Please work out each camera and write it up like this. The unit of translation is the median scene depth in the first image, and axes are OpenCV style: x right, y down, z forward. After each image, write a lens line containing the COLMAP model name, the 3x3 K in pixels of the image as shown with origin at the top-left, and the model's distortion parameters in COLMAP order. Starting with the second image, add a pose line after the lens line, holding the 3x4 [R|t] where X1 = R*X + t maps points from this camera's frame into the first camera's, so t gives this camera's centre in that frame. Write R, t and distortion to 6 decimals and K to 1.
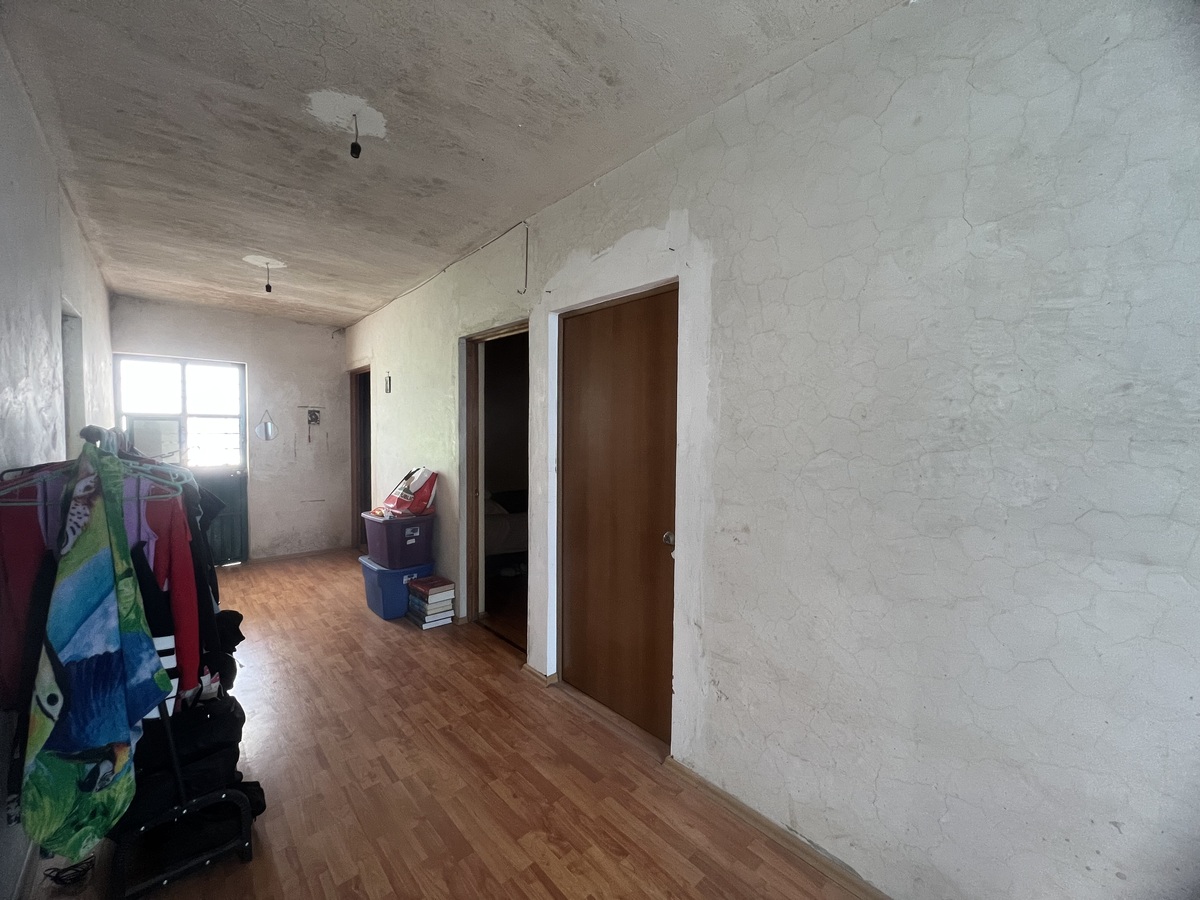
lens RADIAL K [[481.0, 0, 599.1], [0, 481.0, 448.0], [0, 0, 1]] dist [-0.002209, -0.000025]
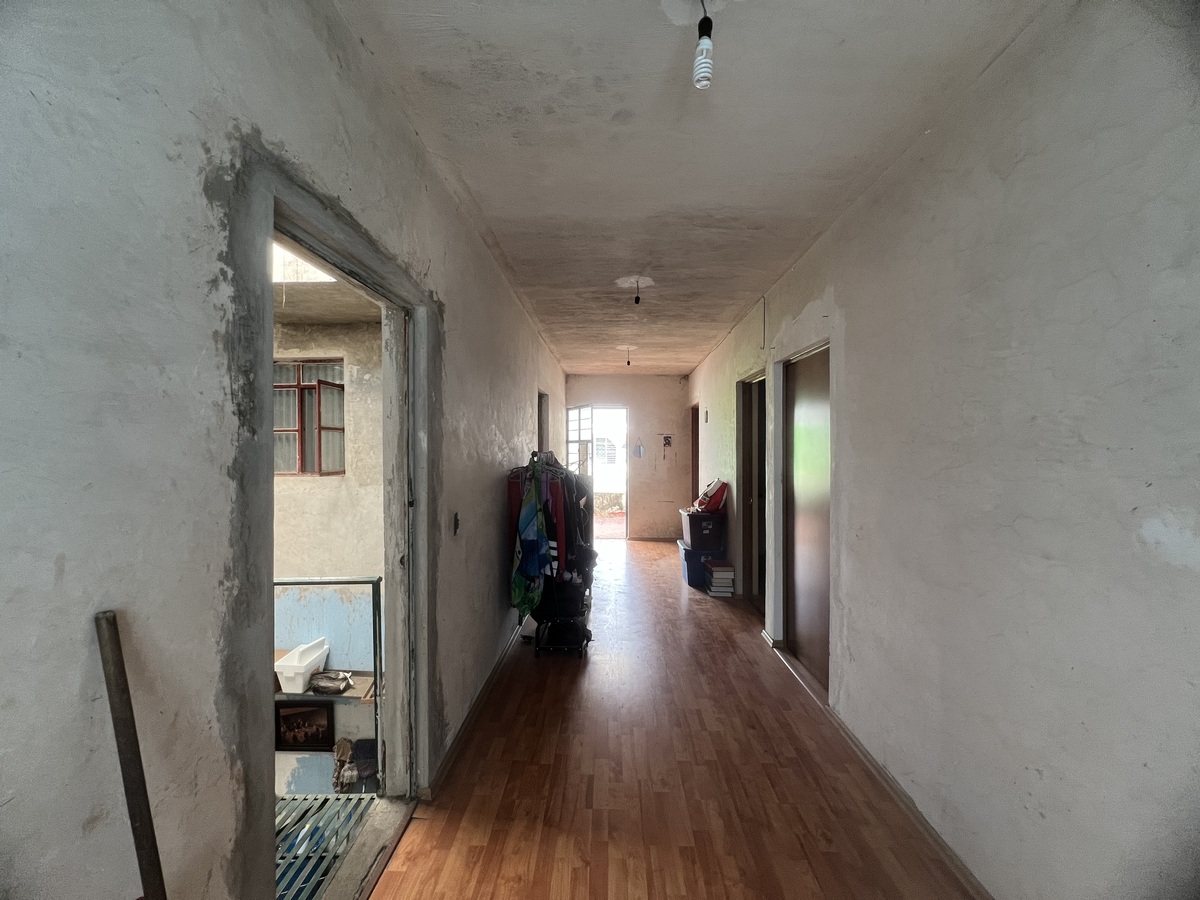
lens RADIAL K [[481.0, 0, 599.1], [0, 481.0, 448.0], [0, 0, 1]] dist [-0.002209, -0.000025]
pose [[0.722073, -0.008681, -0.691763, 0.576176], [-0.018109, 0.999341, -0.031443, 0.006143], [0.691580, 0.035231, 0.721440, -0.360647]]
